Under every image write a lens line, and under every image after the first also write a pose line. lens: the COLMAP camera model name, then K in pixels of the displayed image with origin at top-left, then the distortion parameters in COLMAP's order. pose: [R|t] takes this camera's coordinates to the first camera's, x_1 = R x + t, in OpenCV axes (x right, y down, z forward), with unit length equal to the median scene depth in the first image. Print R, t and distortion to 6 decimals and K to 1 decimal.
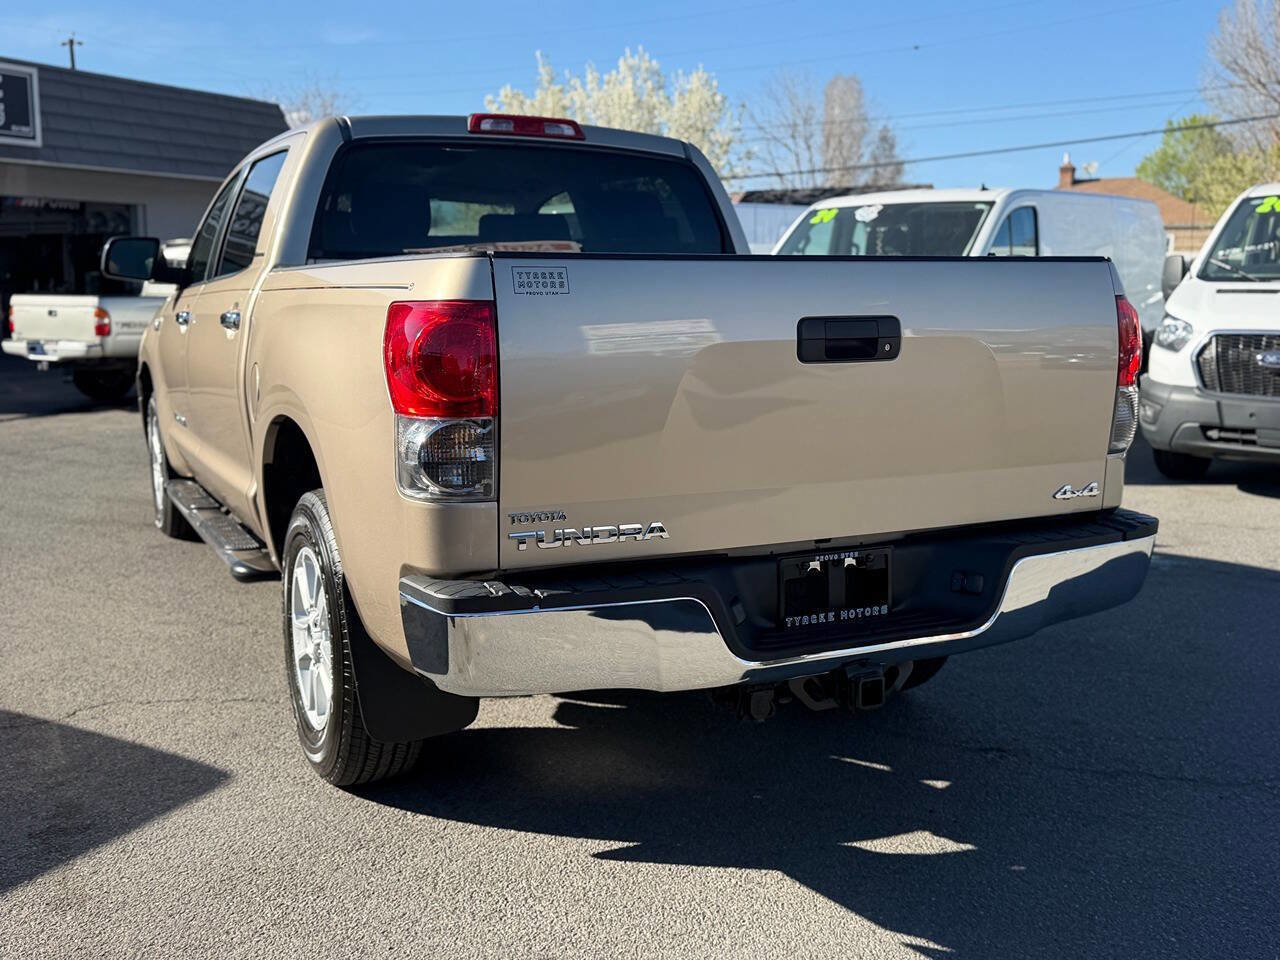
lens RADIAL K [[1376.4, 0, 694.6], [0, 1376.4, 524.8], [0, 0, 1]] dist [0.141423, -0.275726]
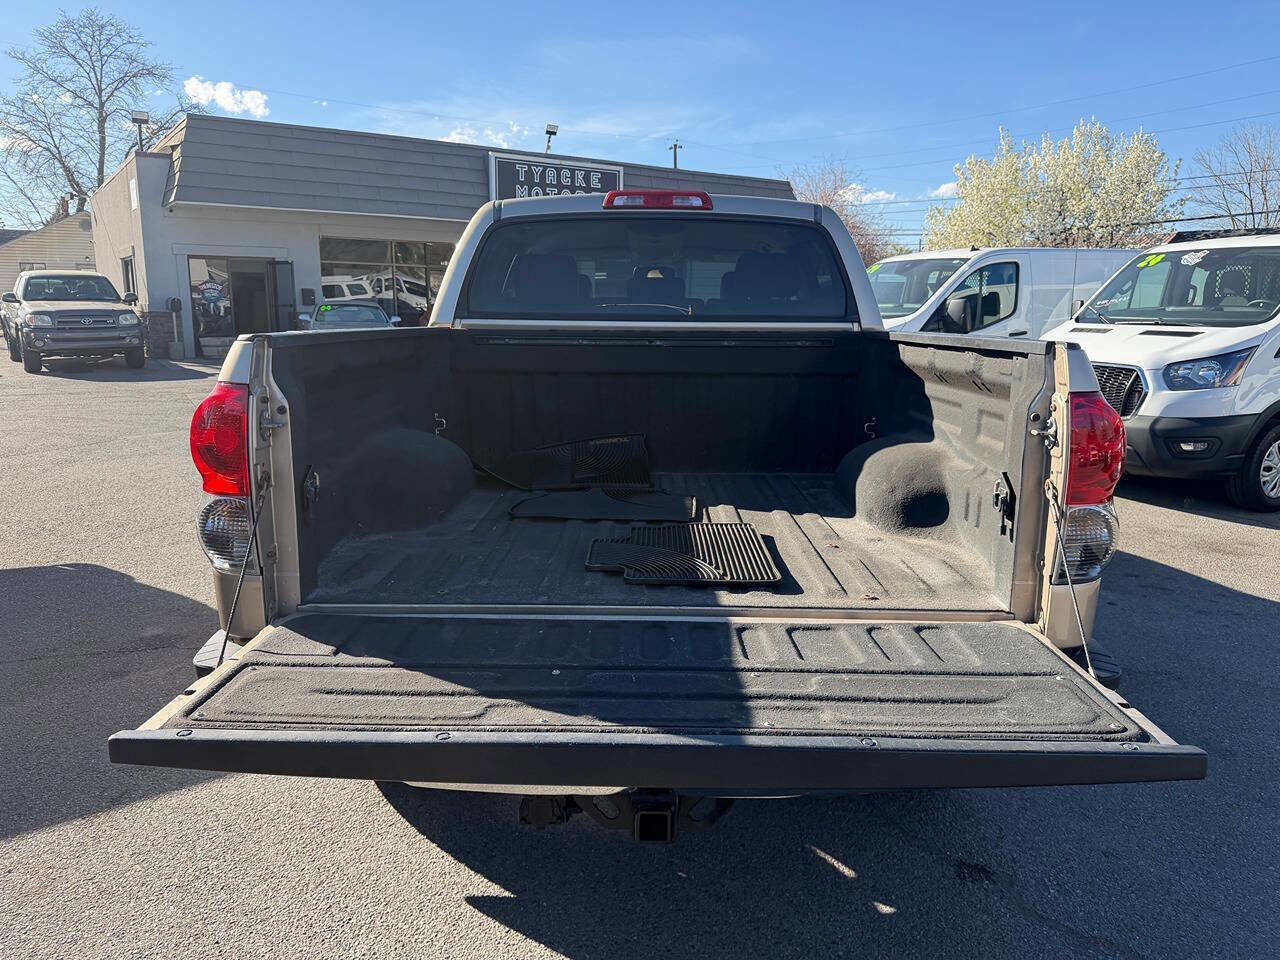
lens RADIAL K [[977.5, 0, 664.9], [0, 977.5, 503.2], [0, 0, 1]] dist [0.036882, -0.044807]
pose [[0.876223, 0.103421, -0.470678, 0.305943], [-0.089674, 0.994633, 0.051610, -0.090126], [0.473489, -0.003014, 0.880795, 0.326867]]
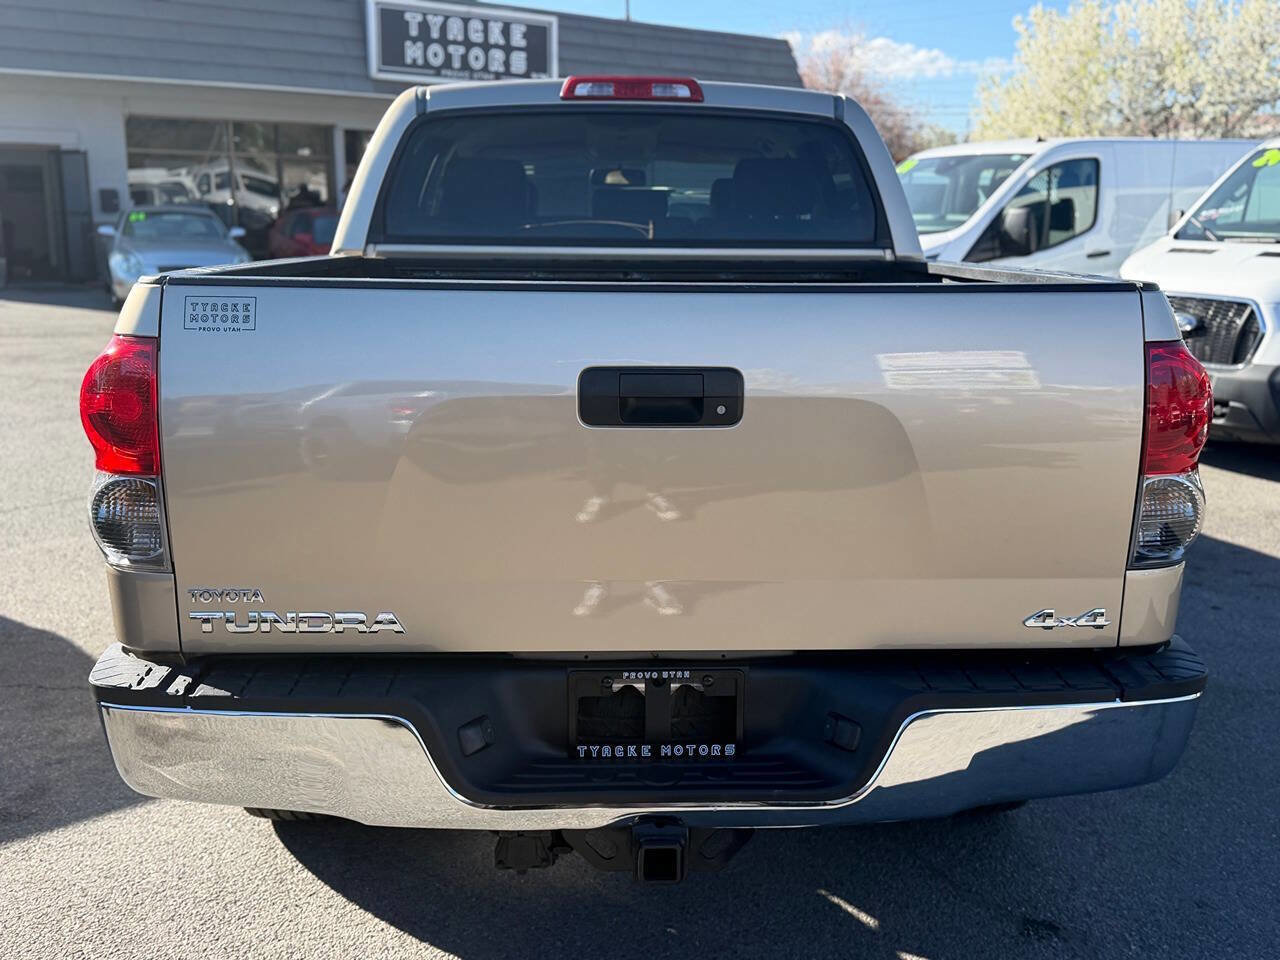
lens RADIAL K [[1376.4, 0, 694.6], [0, 1376.4, 524.8], [0, 0, 1]] dist [0.141423, -0.275726]
pose [[0.903699, 0.103143, -0.415559, 0.326478], [-0.080797, 0.994195, 0.071055, -0.087602], [0.420475, -0.030636, 0.906787, 0.239962]]
